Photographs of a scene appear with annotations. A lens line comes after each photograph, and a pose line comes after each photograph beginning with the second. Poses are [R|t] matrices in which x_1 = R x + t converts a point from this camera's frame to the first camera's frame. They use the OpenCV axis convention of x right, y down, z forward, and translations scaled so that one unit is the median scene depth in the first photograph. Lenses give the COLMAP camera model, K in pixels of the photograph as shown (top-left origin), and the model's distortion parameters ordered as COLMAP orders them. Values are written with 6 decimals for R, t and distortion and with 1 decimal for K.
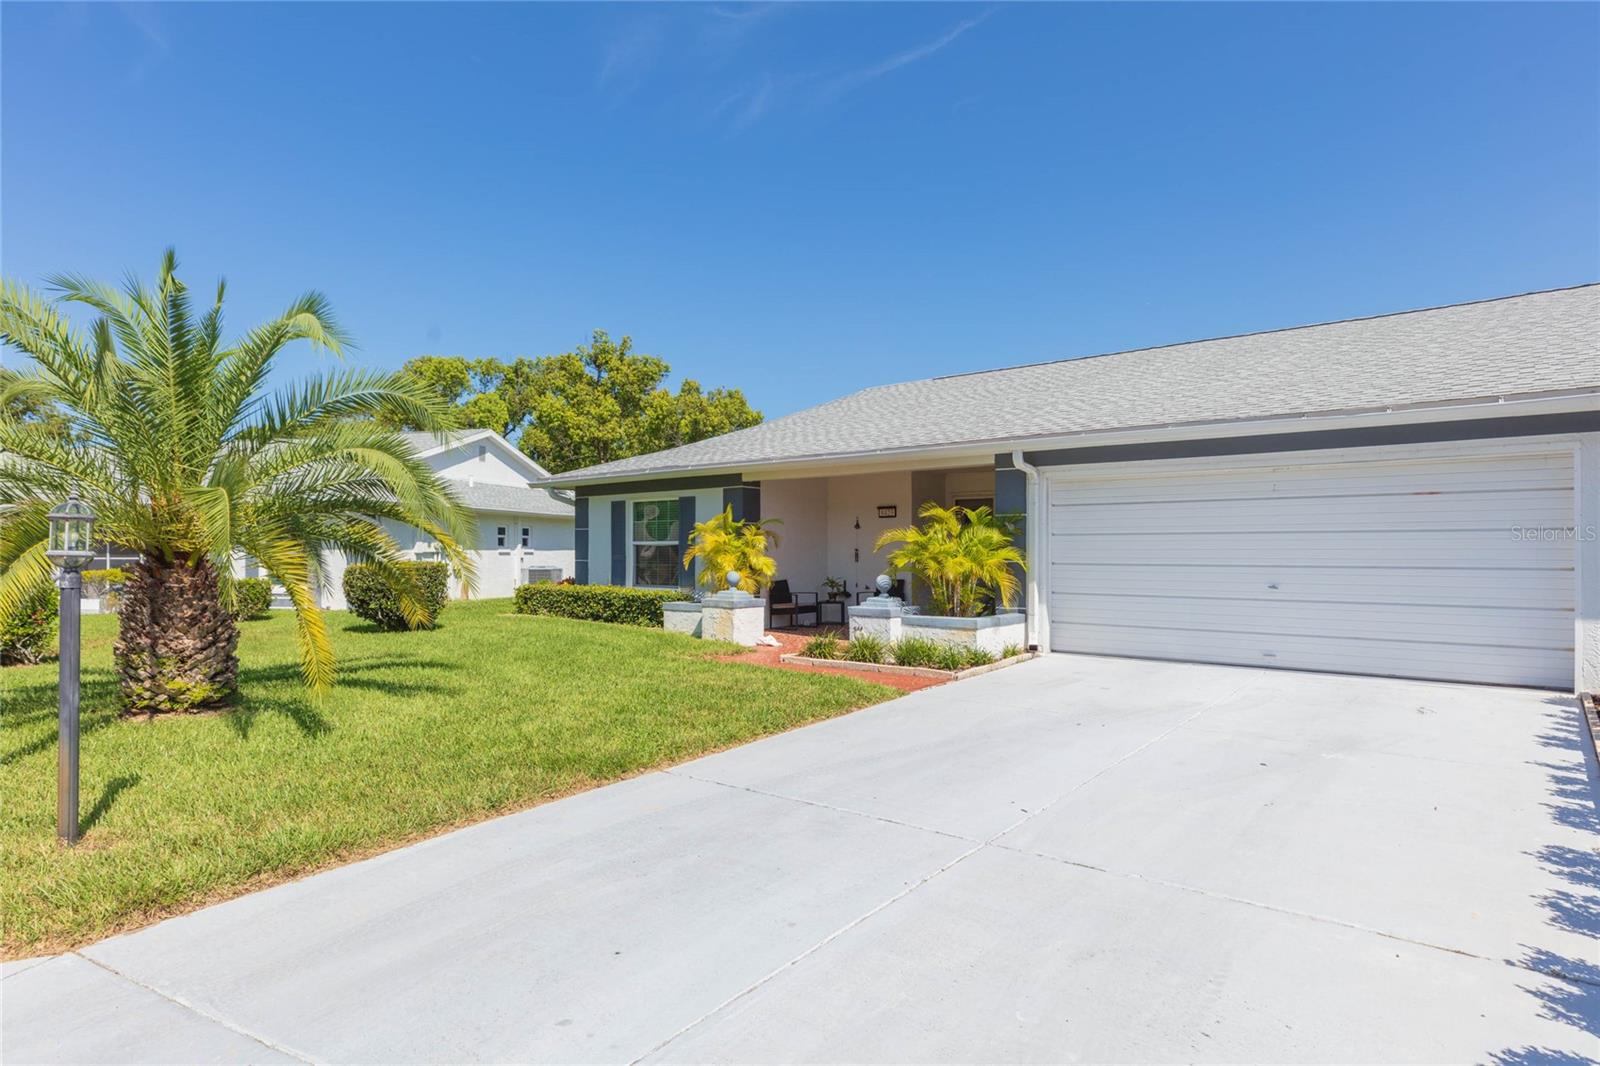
lens RADIAL K [[929.0, 0, 799.5], [0, 929.0, 538.2], [0, 0, 1]] dist [-0.000422, -0.000059]
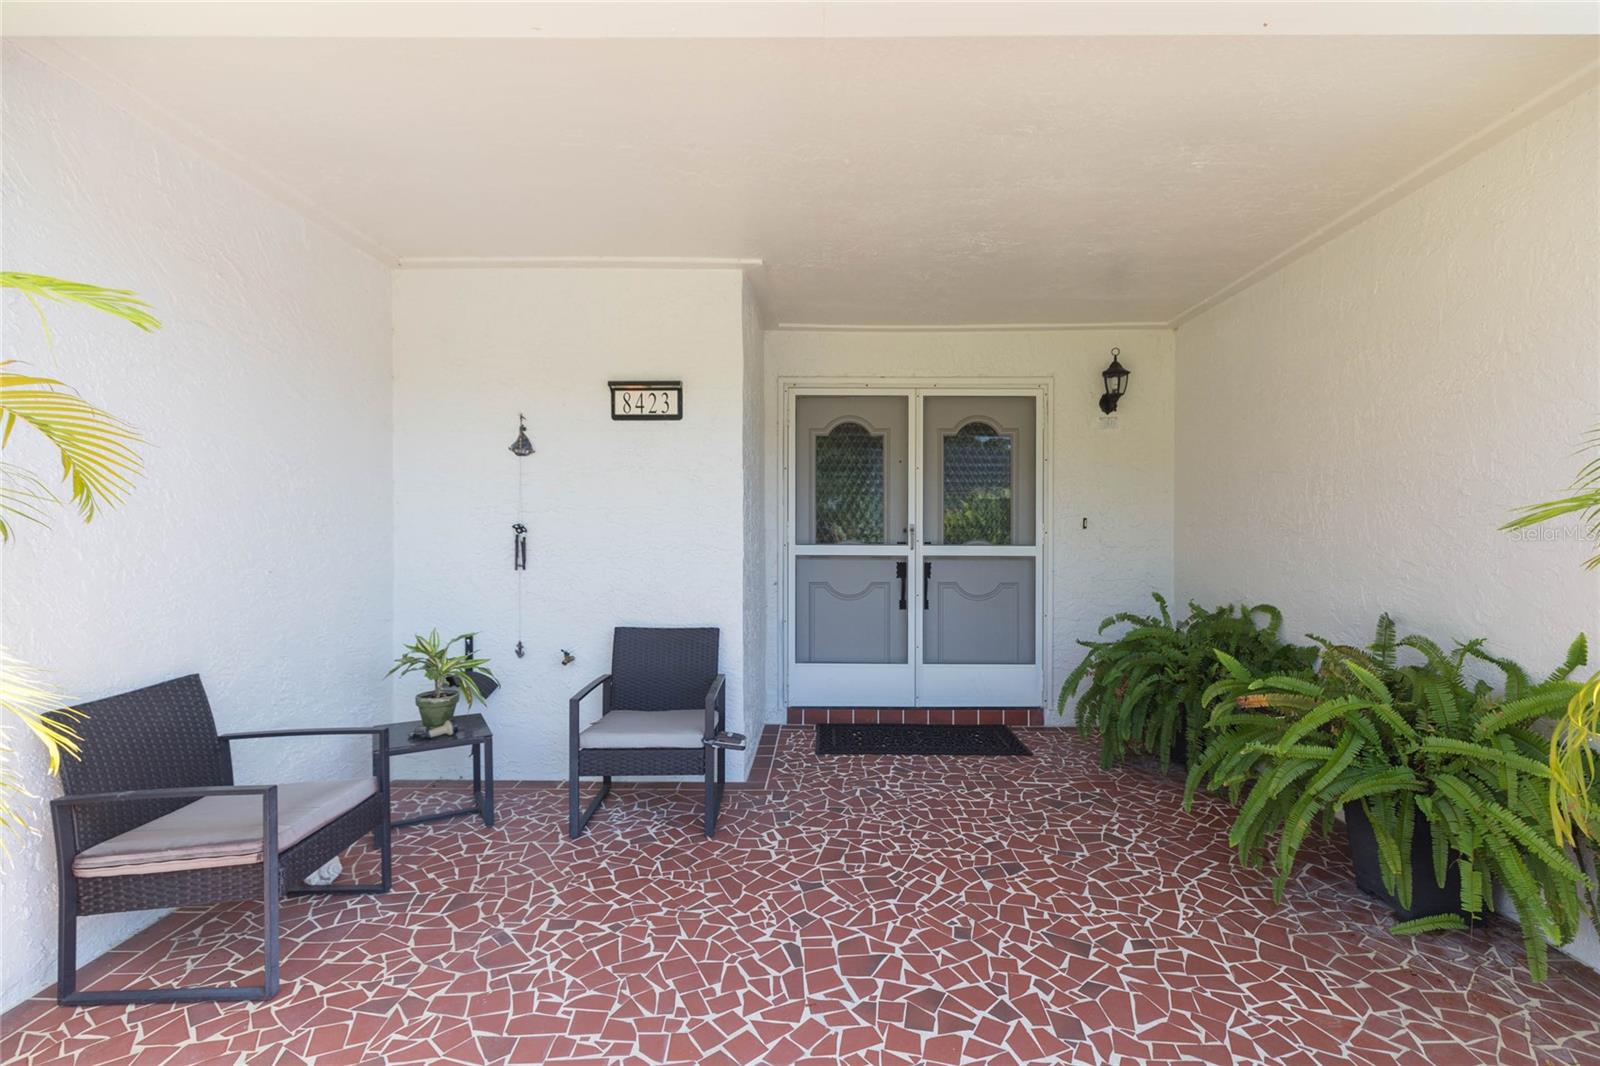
lens RADIAL K [[698.1, 0, 805.4], [0, 698.1, 523.4], [0, 0, 1]] dist [0.002169, 0.000176]
pose [[0.792444, -0.002257, 0.609941, -0.001532], [-0.011484, 0.999761, 0.018619, 0.006114], [-0.609837, -0.021759, 0.792228, 0.786549]]
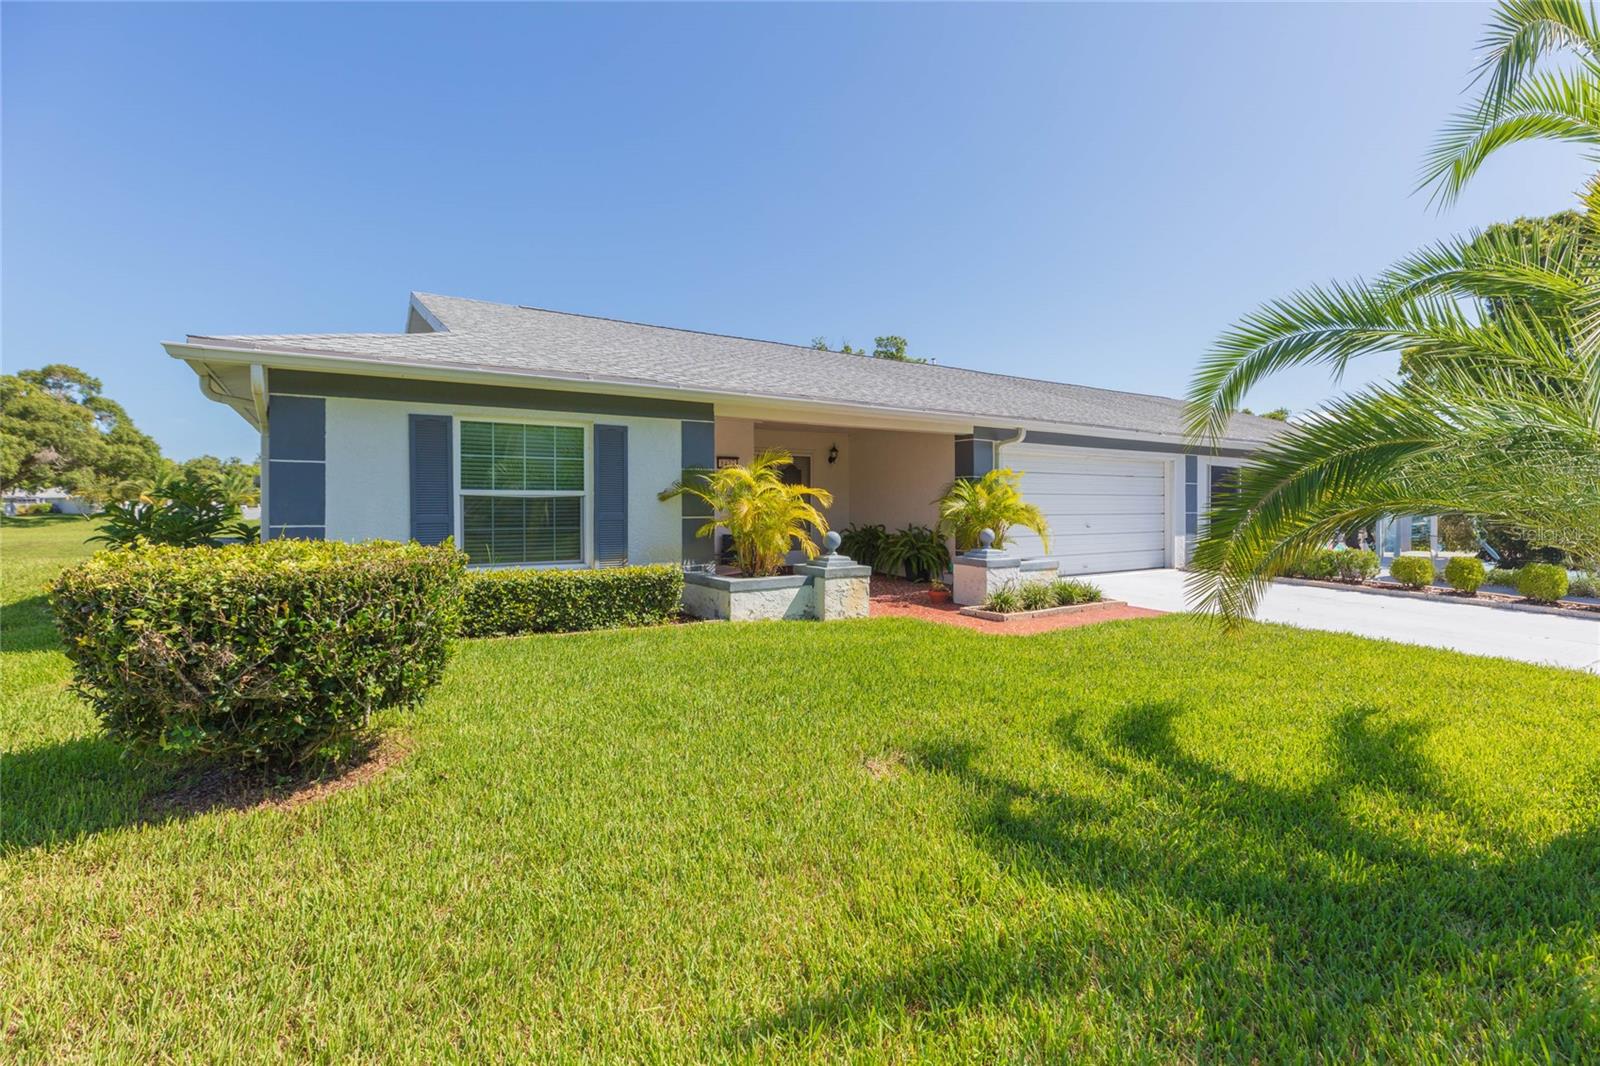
lens RADIAL K [[716.0, 0, 790.5], [0, 716.0, 535.2], [0, 0, 1]] dist [0.003418, 0.000249]
pose [[0.304330, -0.046731, 0.951420, -0.581638], [-0.017828, 0.998342, 0.054738, 0.003884], [-0.952400, -0.033620, 0.302993, 0.720734]]
